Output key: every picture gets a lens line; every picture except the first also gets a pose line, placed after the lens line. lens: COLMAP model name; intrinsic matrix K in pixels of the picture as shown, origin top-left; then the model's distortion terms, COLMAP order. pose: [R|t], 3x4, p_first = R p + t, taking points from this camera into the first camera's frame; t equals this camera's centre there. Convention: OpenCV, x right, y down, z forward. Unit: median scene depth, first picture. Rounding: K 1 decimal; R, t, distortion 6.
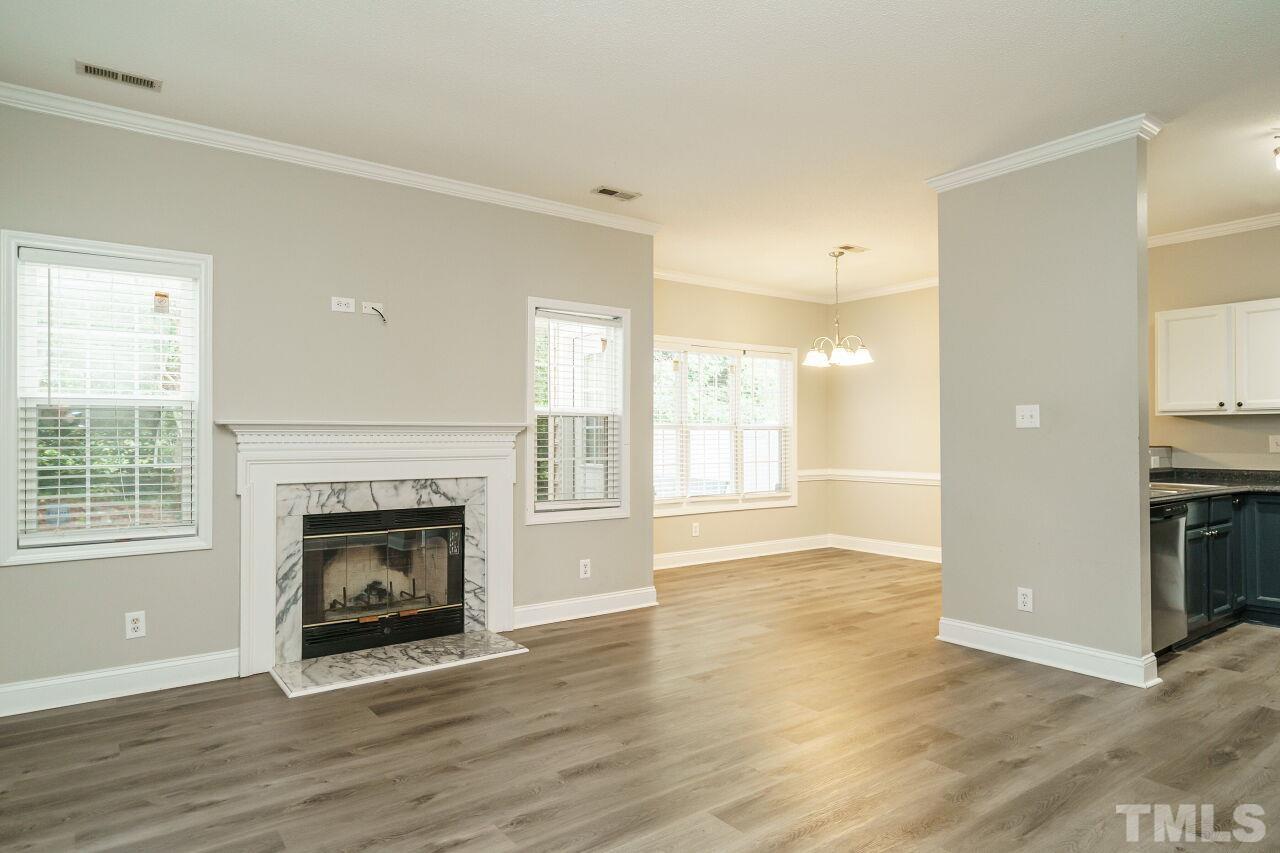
lens RADIAL K [[755.6, 0, 640.0], [0, 755.6, 426.5], [0, 0, 1]] dist [0.000322, -0.000648]
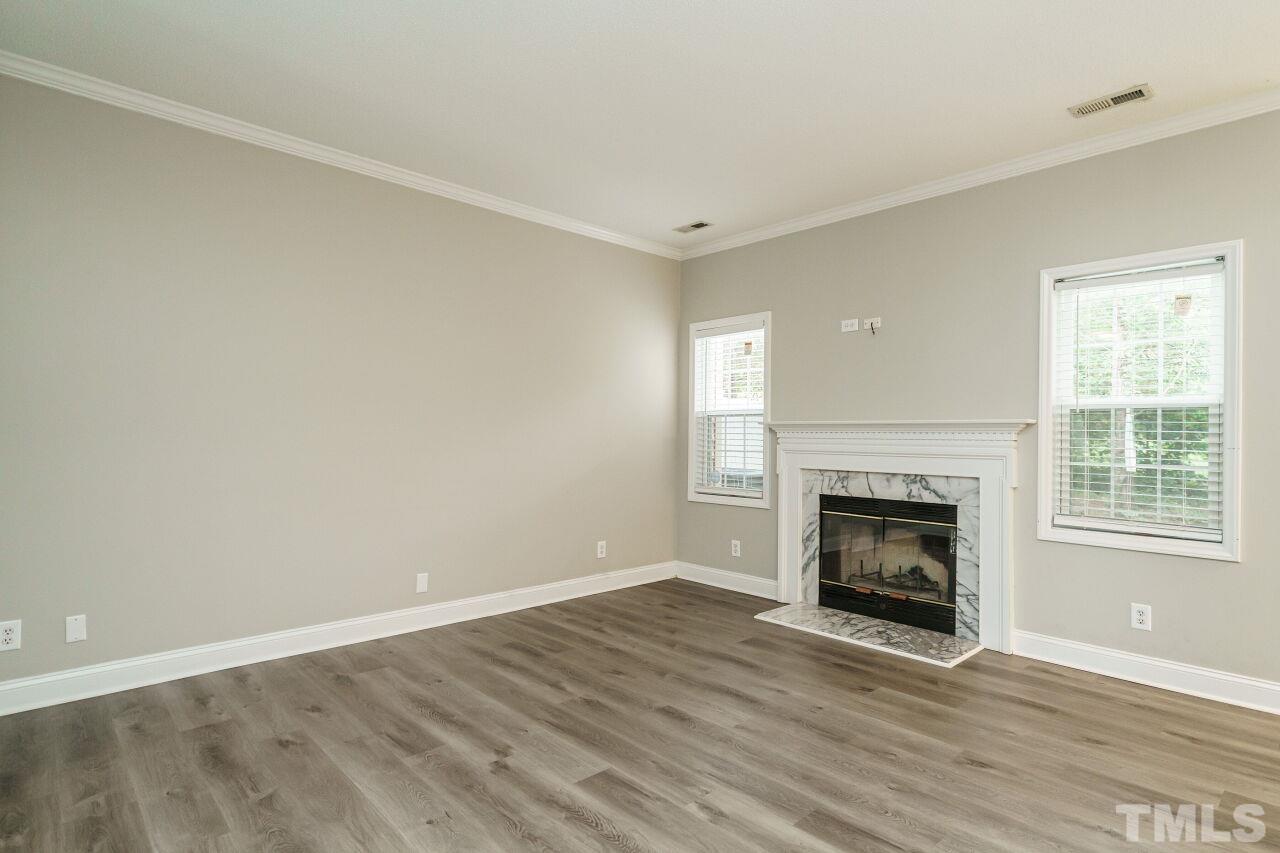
lens RADIAL K [[651.1, 0, 640.0], [0, 651.1, 426.5], [0, 0, 1]] dist [-0.000055, -0.000136]
pose [[0.118055, -0.011653, -0.992939, 0.610133], [0.001423, 0.999932, -0.011566, 0.013210], [0.993006, -0.000047, 0.118063, 0.544390]]
